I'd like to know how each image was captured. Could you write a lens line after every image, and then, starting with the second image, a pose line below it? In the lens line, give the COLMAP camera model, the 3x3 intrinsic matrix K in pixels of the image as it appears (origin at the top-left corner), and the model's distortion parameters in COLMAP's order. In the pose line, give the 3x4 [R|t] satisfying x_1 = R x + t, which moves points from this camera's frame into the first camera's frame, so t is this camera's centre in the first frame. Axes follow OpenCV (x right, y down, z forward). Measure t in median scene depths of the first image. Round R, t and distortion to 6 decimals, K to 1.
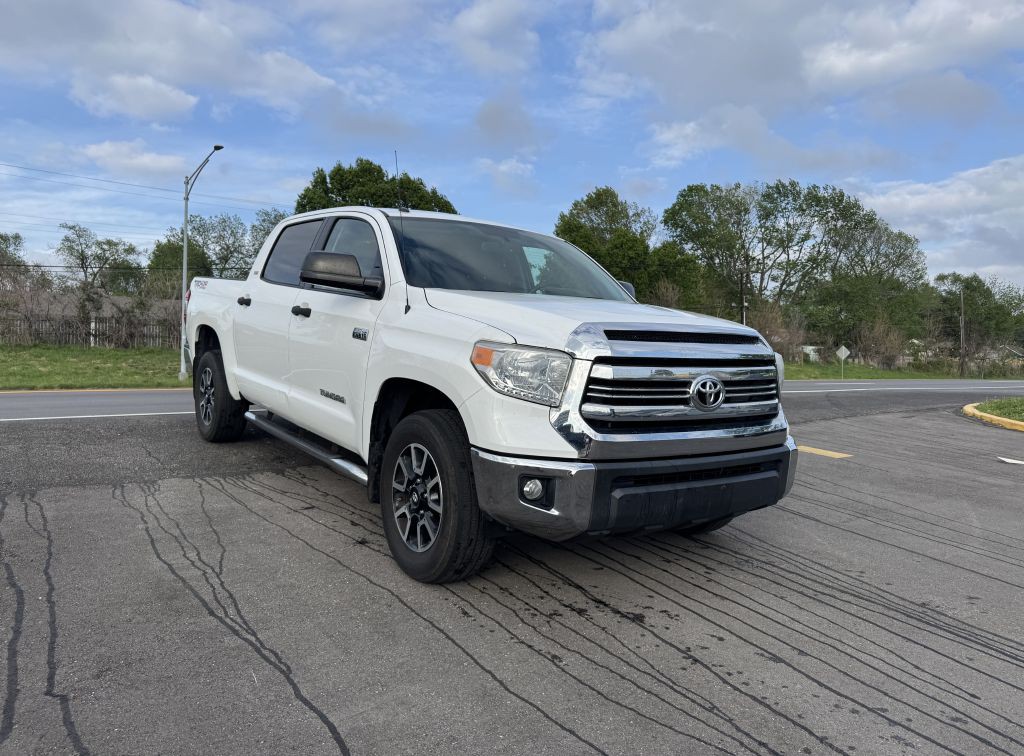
lens RADIAL K [[737.1, 0, 512.0], [0, 737.1, 378.0], [0, 0, 1]] dist [0.022351, -0.032230]
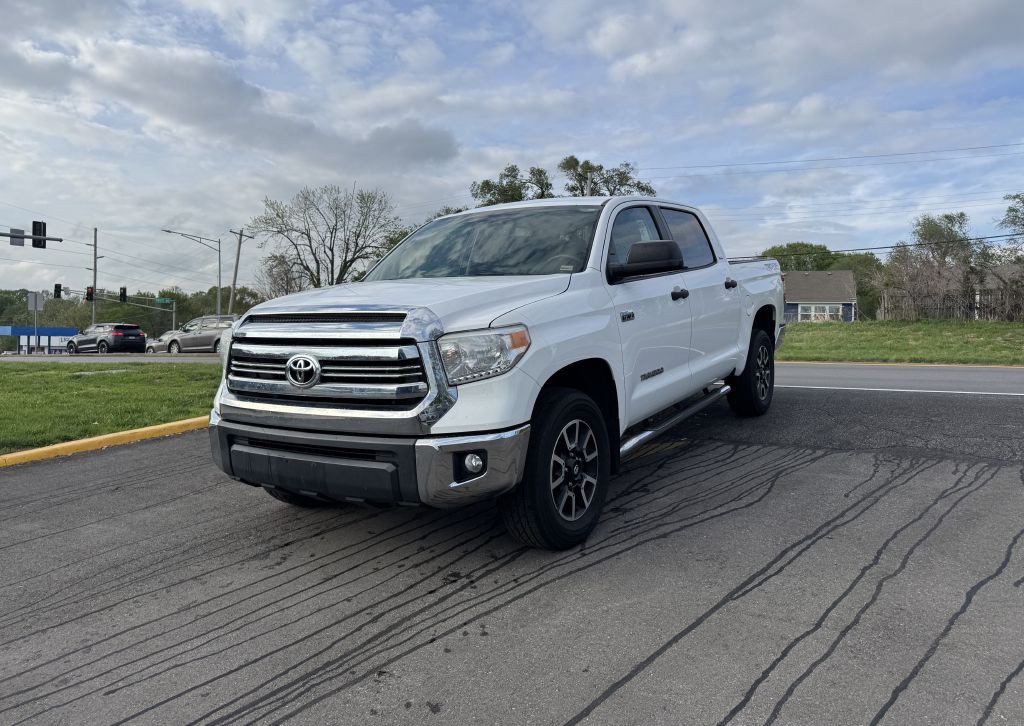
lens RADIAL K [[752.6, 0, 517.5], [0, 752.6, 340.0], [0, 0, 1]] dist [0.000309, -0.002528]
pose [[0.377287, 0.003230, -0.926091, 1.212830], [-0.017678, 0.999837, -0.003715, -0.022086], [0.925928, 0.017773, 0.377283, 0.781697]]
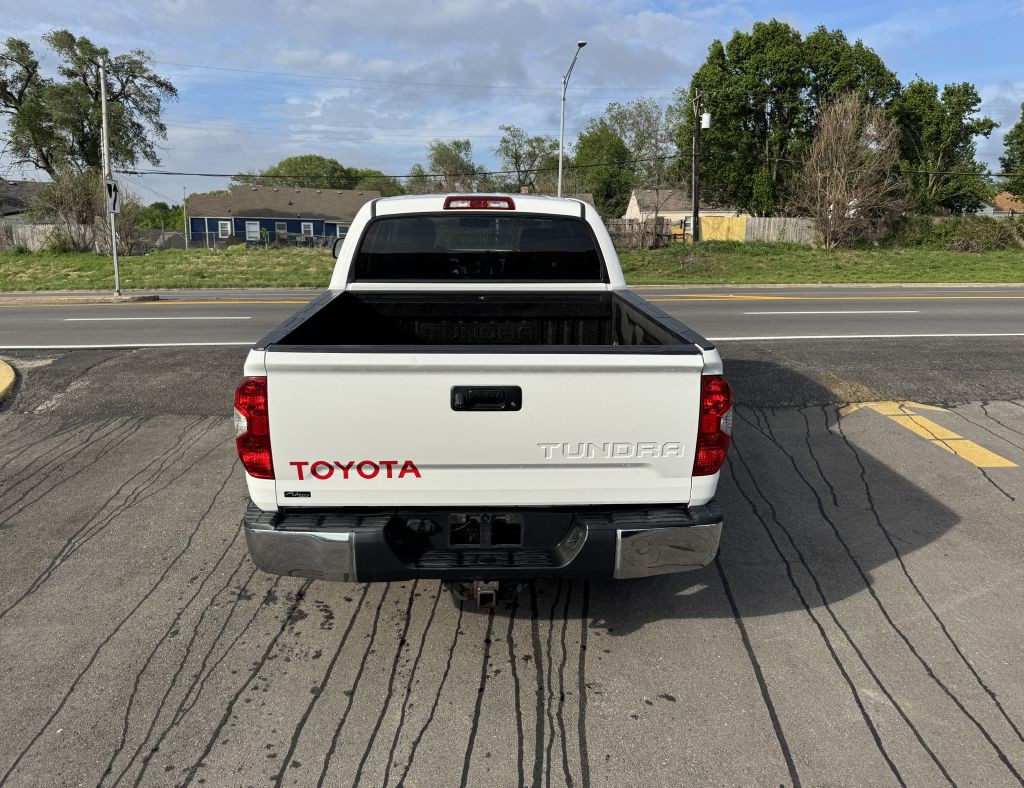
lens RADIAL K [[754.2, 0, 492.1], [0, 754.2, 392.4], [0, 0, 1]] dist [0.007593, -0.007316]
pose [[0.829435, 0.100447, -0.549498, 0.861213], [-0.004904, 0.984971, 0.172649, -0.183128], [0.558581, -0.140506, 0.817462, 0.227173]]
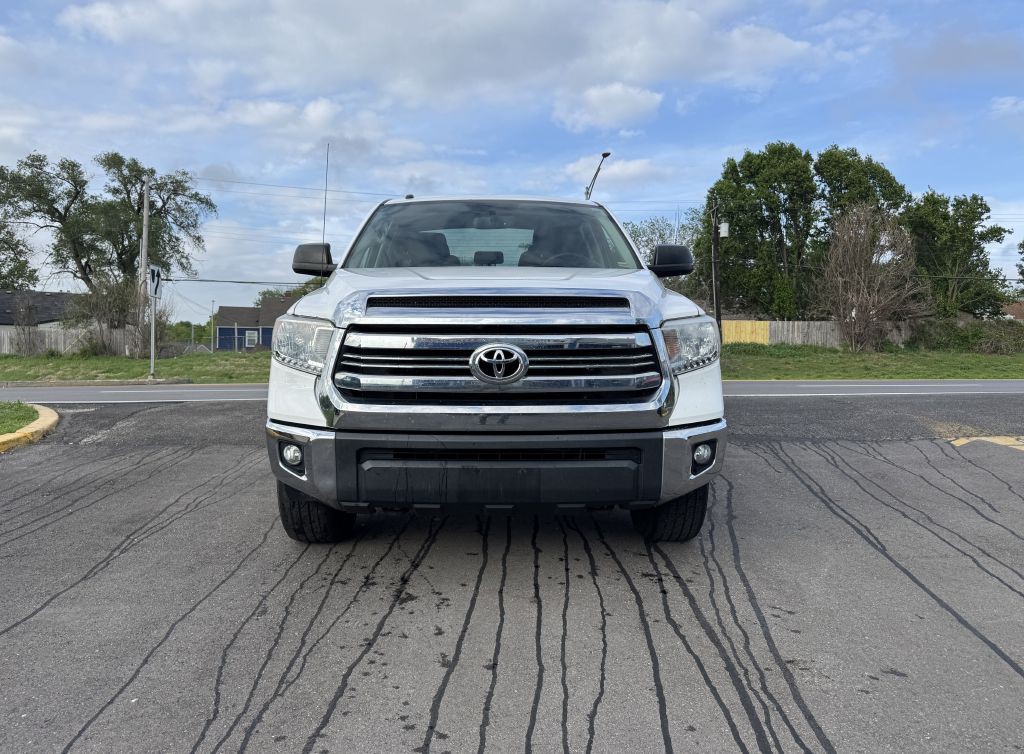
lens RADIAL K [[755.2, 0, 494.1], [0, 755.2, 375.8], [0, 0, 1]] dist [0.030985, -0.041397]
pose [[0.819505, 0.002669, -0.573066, 0.691038], [-0.004306, 0.999990, -0.001500, 0.032717], [0.573056, 0.003697, 0.819508, 0.226890]]
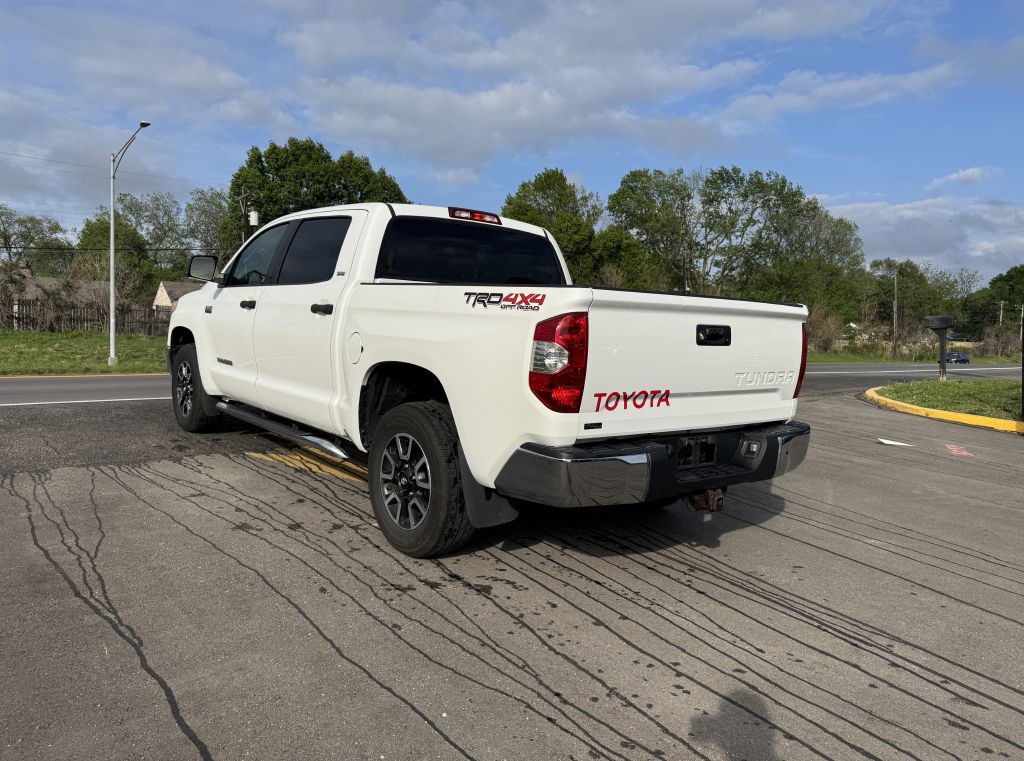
lens RADIAL K [[738.0, 0, 512.0], [0, 738.0, 380.5], [0, 0, 1]] dist [0.058892, -0.096597]
pose [[0.997764, -0.003200, 0.066764, 0.116744], [0.001486, 0.999668, 0.025718, -0.012293], [-0.066824, -0.025561, 0.997437, -0.078857]]
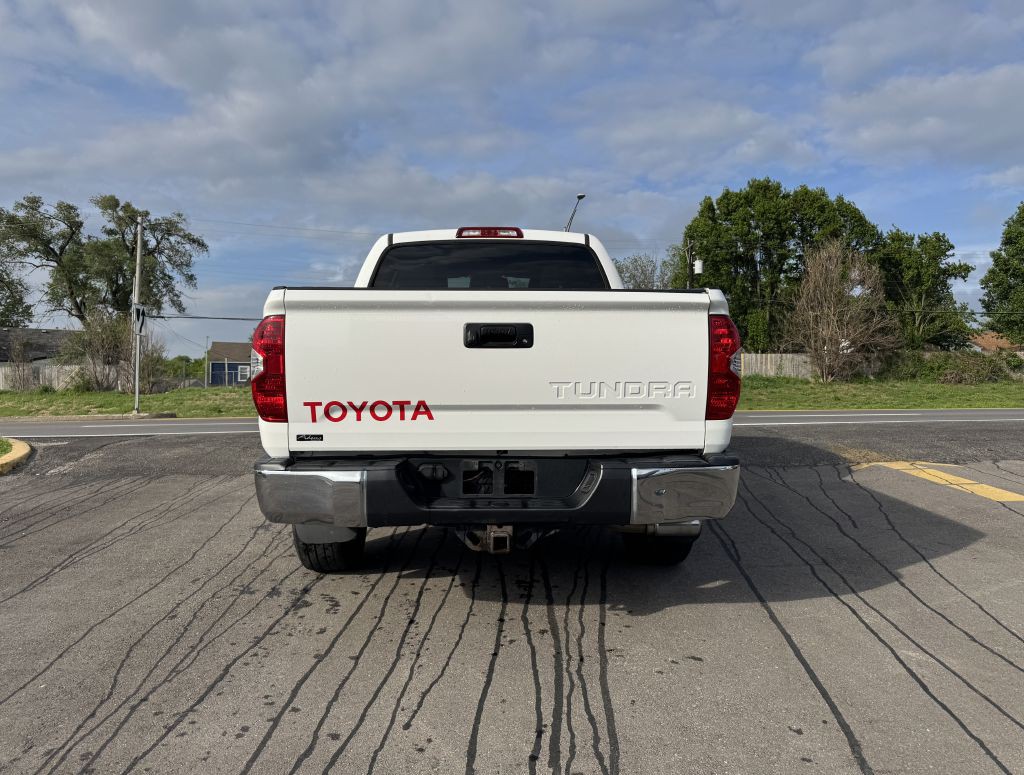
lens RADIAL K [[741.9, 0, 496.2], [0, 741.9, 386.0], [0, 0, 1]] dist [0.018770, -0.022531]
pose [[0.826558, -0.019600, -0.562510, 0.866407], [0.002183, 0.999498, -0.031620, 0.031900], [0.562847, 0.024908, 0.826186, 0.212395]]
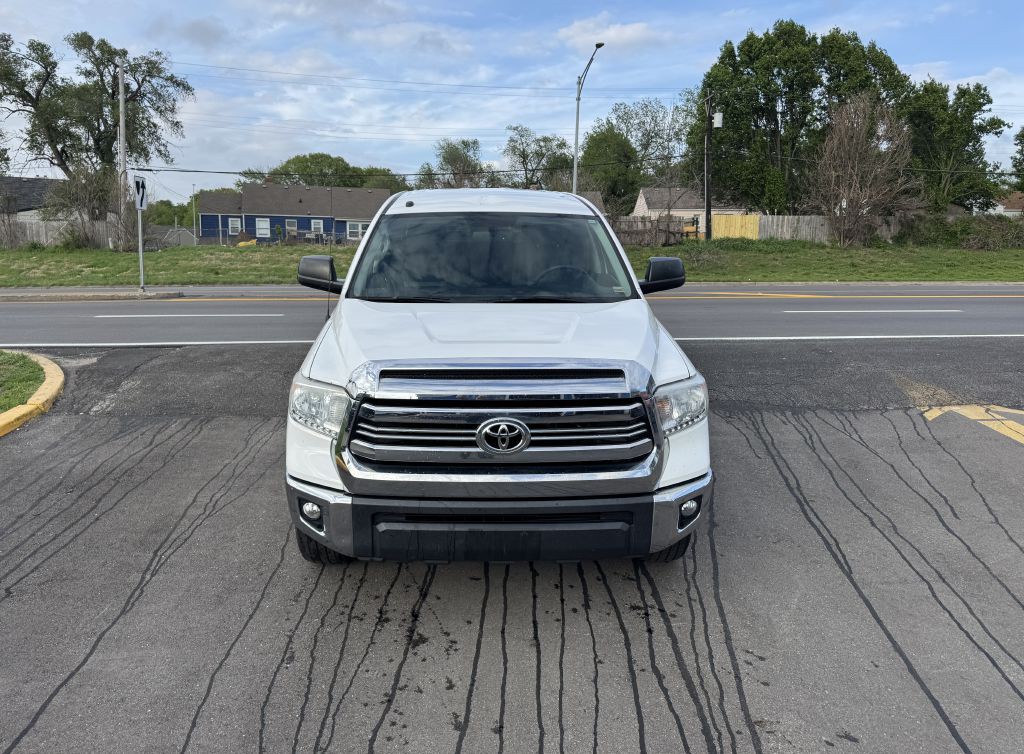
lens RADIAL K [[755.3, 0, 488.4], [0, 755.3, 355.5], [0, 0, 1]] dist [0.023154, -0.030916]
pose [[0.825388, 0.078848, -0.559034, 0.696143], [-0.007381, 0.991622, 0.128963, -0.185165], [0.564518, -0.102319, 0.819054, 0.181135]]
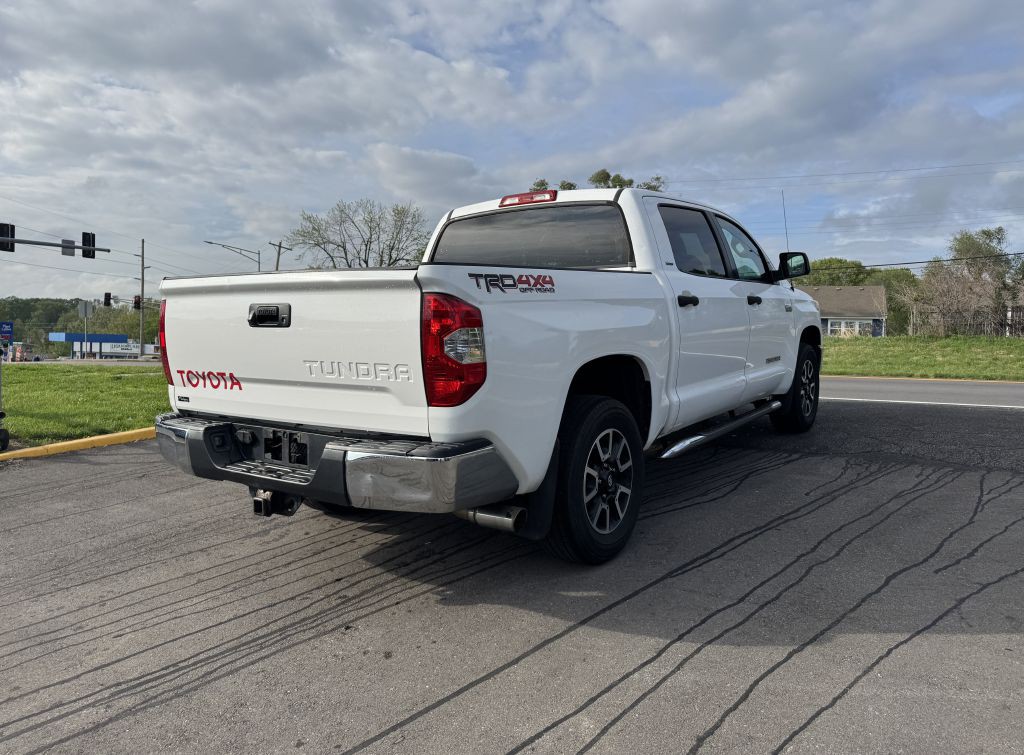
lens RADIAL K [[737.1, 0, 512.0], [0, 737.1, 377.5], [0, 0, 1]] dist [0.022351, -0.032230]
pose [[0.329891, 0.039926, -0.943174, 1.310142], [-0.030093, 0.999042, 0.031766, -0.010142], [0.943539, 0.017903, 0.330777, 0.832738]]
